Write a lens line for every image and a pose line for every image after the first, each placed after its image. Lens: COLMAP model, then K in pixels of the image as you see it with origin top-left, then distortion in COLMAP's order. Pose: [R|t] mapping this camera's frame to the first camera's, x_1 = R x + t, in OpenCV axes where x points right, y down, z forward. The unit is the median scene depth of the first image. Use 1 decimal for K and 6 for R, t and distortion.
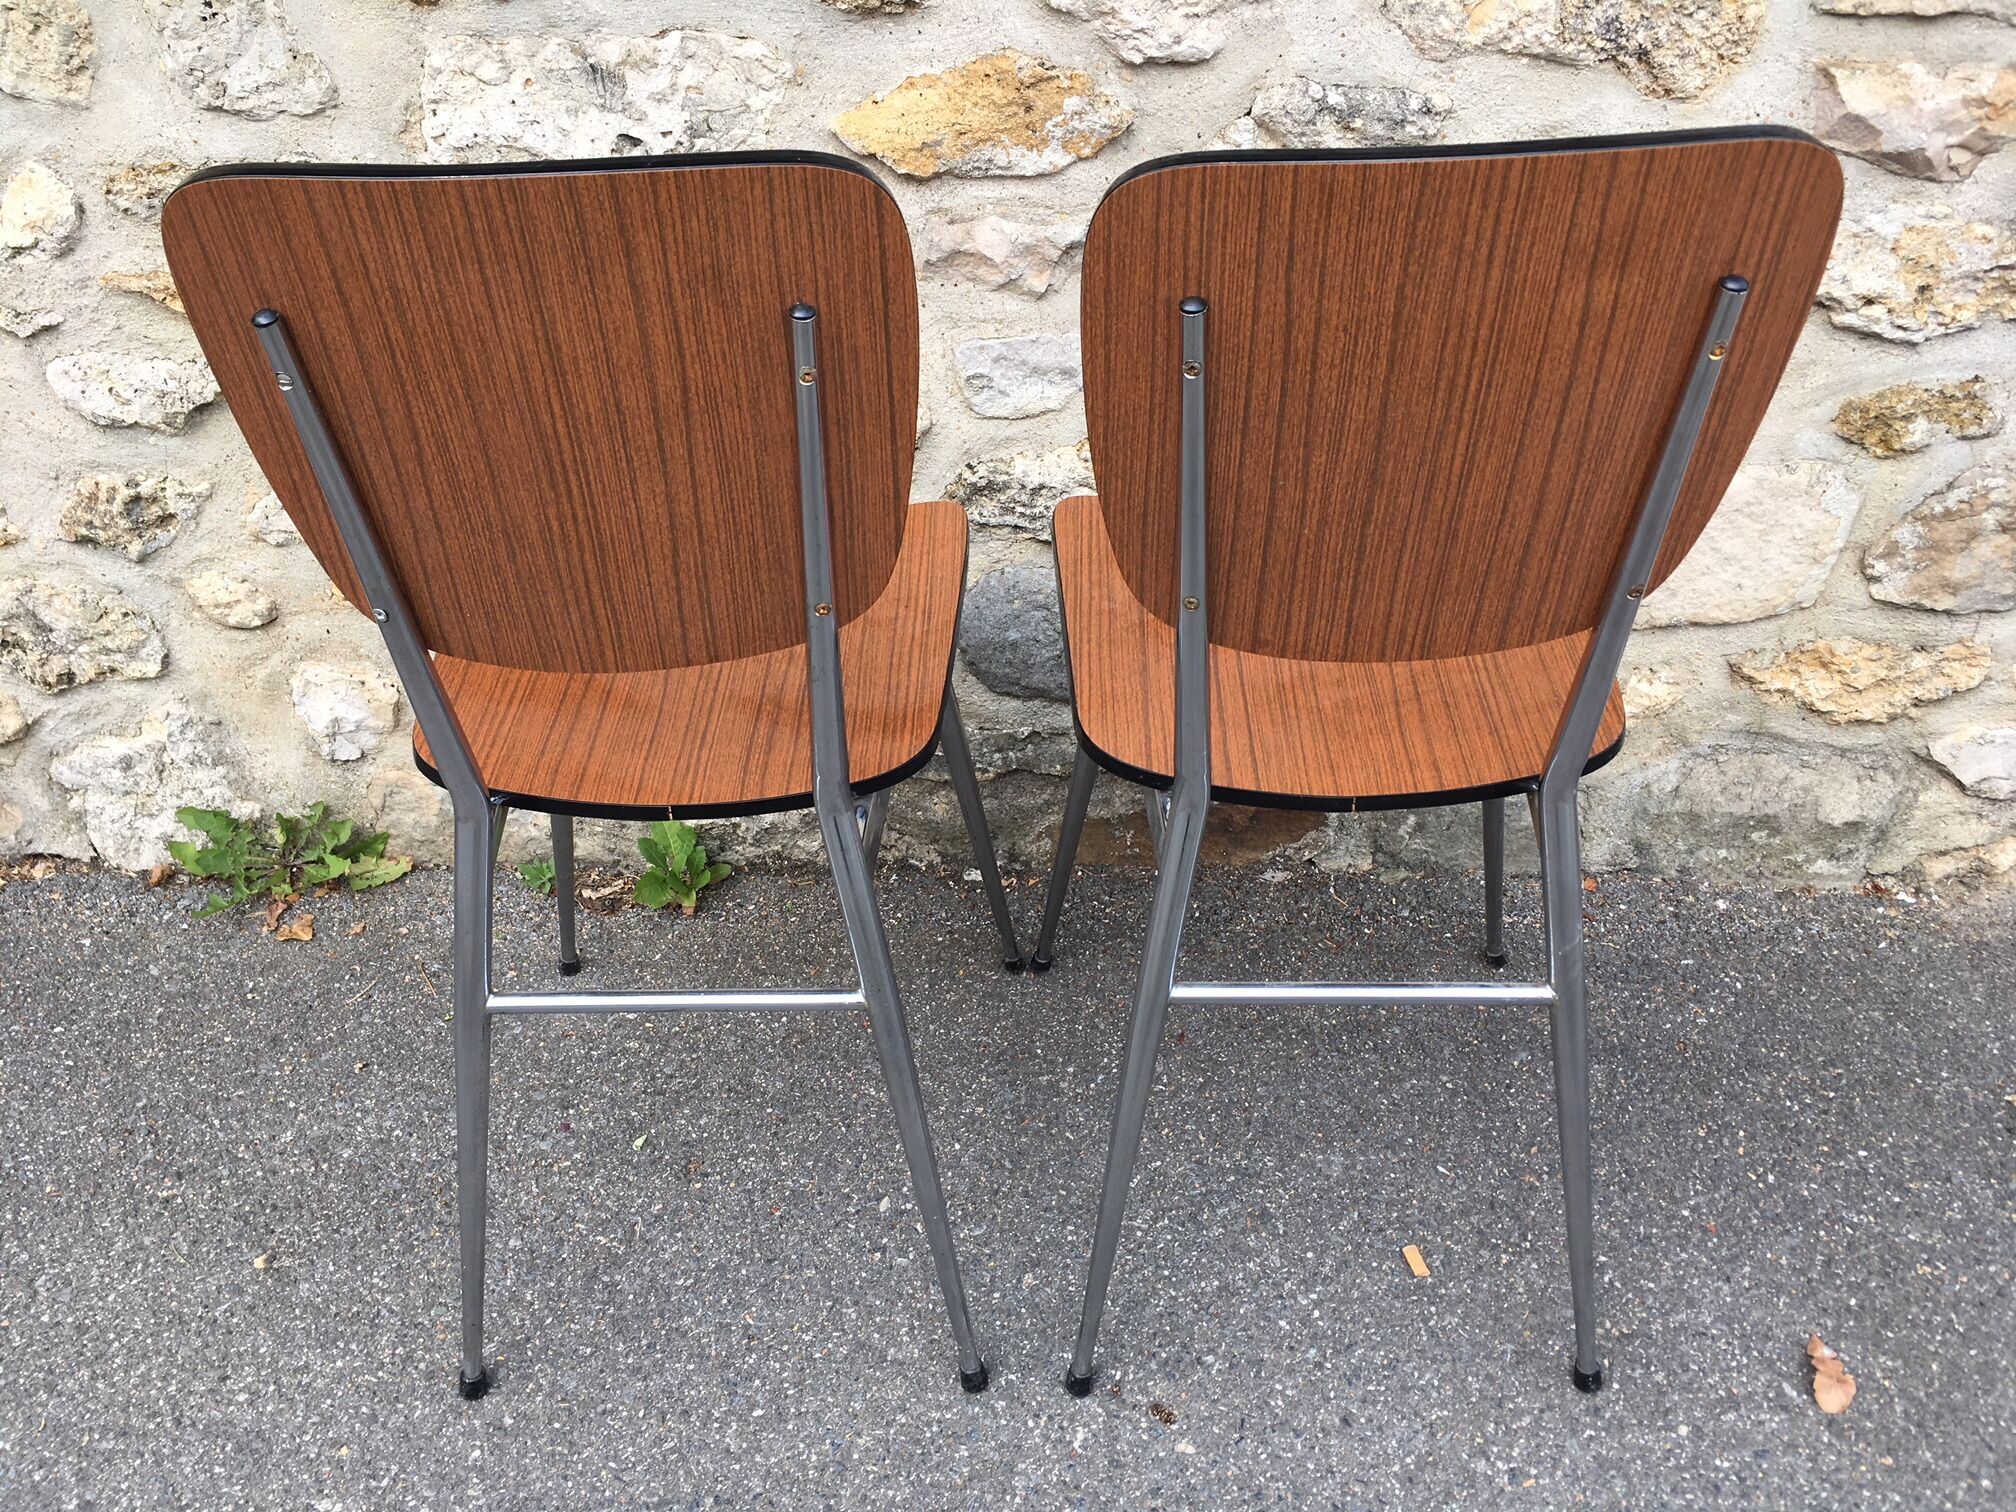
lens RADIAL K [[1702.0, 0, 1001.0], [0, 1702.0, 756.6], [0, 0, 1]] dist [0.077619, -0.110029]
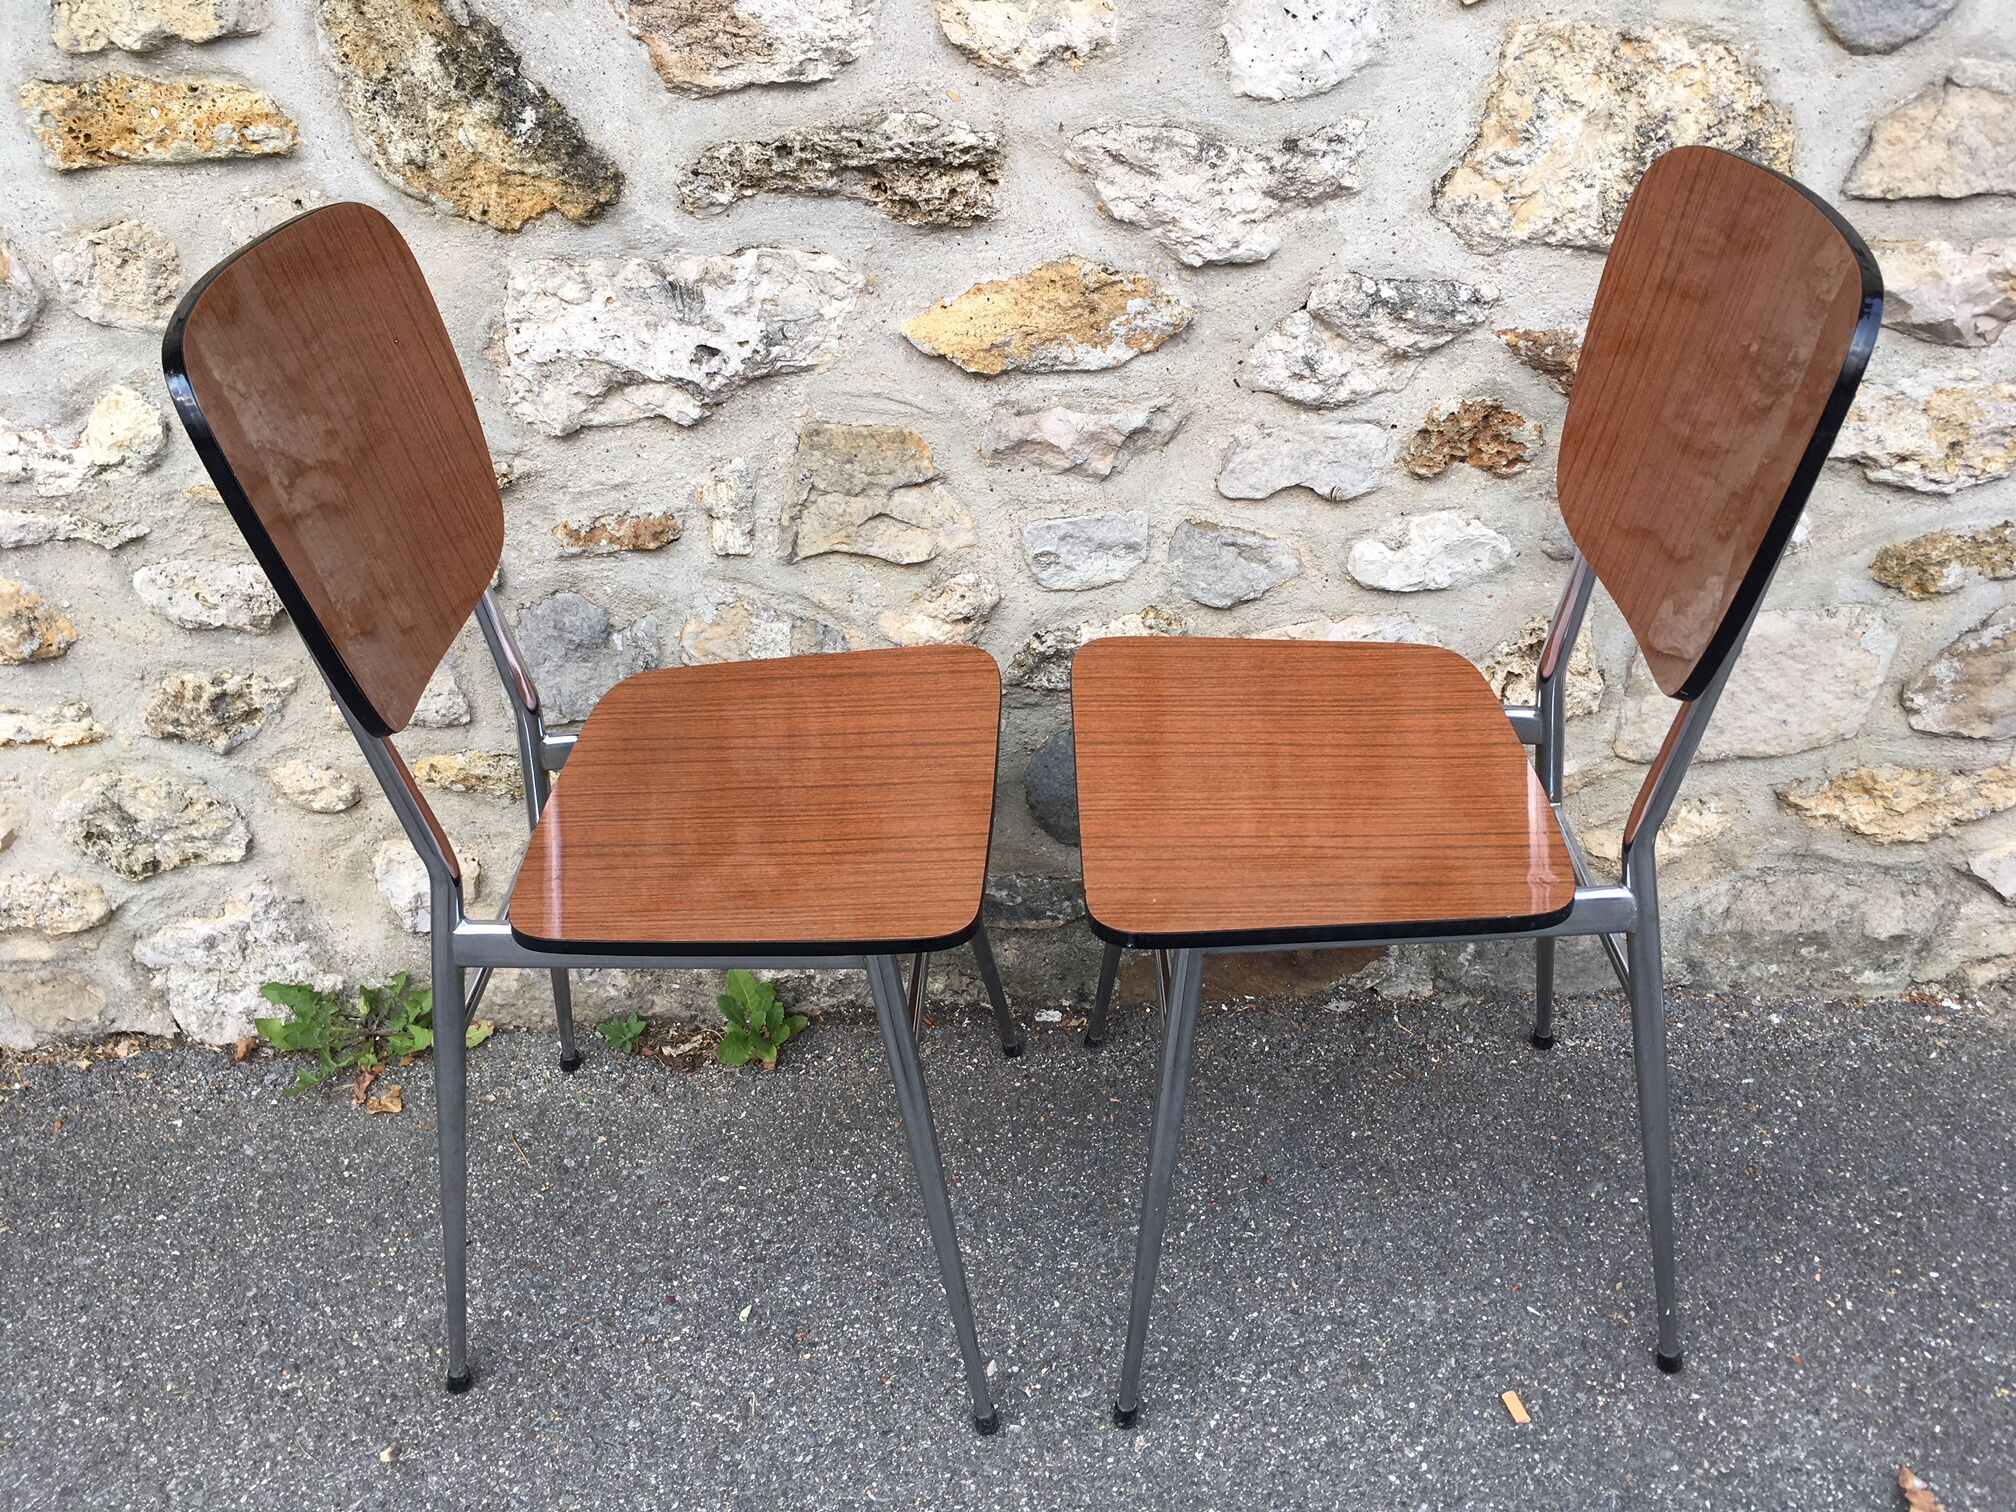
lens RADIAL K [[1706.2, 0, 1007.7], [0, 1706.2, 767.0], [0, 0, 1]] dist [0.081260, -0.111529]
pose [[0.999047, -0.040855, 0.015367, -0.061523], [0.041038, 0.999088, -0.011781, -0.088008], [-0.014871, 0.012401, 0.999813, -0.036325]]
